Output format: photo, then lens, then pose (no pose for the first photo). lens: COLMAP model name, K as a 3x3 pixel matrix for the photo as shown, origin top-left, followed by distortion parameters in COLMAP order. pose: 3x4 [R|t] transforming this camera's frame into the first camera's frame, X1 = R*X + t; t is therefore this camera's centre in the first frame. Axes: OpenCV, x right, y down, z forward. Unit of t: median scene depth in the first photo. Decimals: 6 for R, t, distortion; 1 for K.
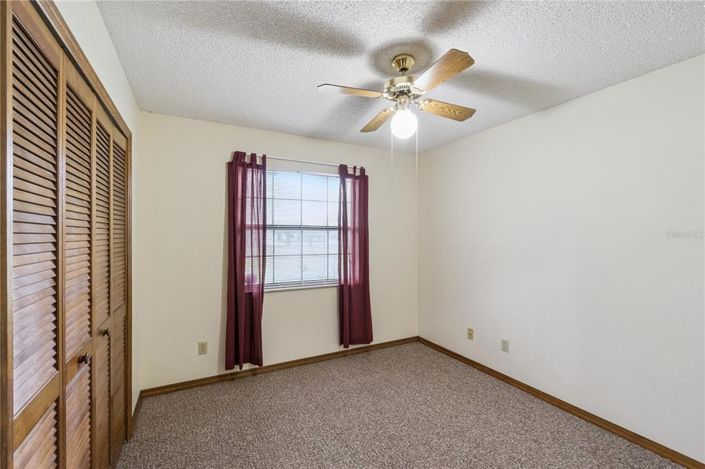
lens RADIAL K [[302.6, 0, 348.6], [0, 302.6, 236.0], [0, 0, 1]] dist [-0.002623, 0.000519]
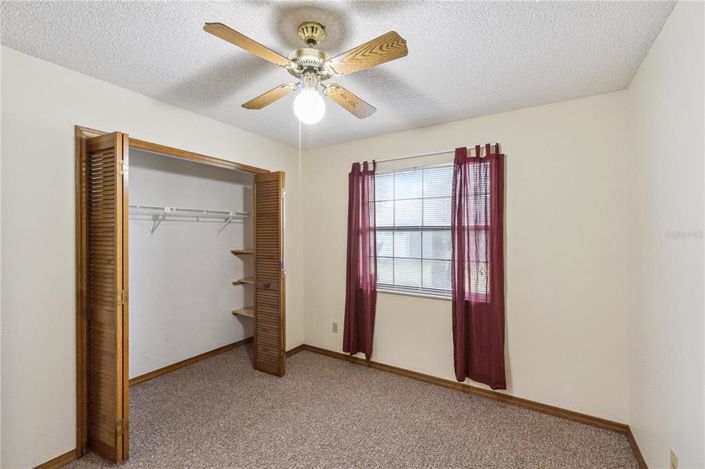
lens RADIAL K [[302.6, 0, 350.4], [0, 302.6, 232.5], [0, 0, 1]] dist [-0.002623, 0.000519]
pose [[0.506654, -0.005886, -0.862129, 0.554157], [-0.001303, 0.999970, -0.007593, -0.008802], [0.862149, 0.004971, 0.506631, 0.375324]]
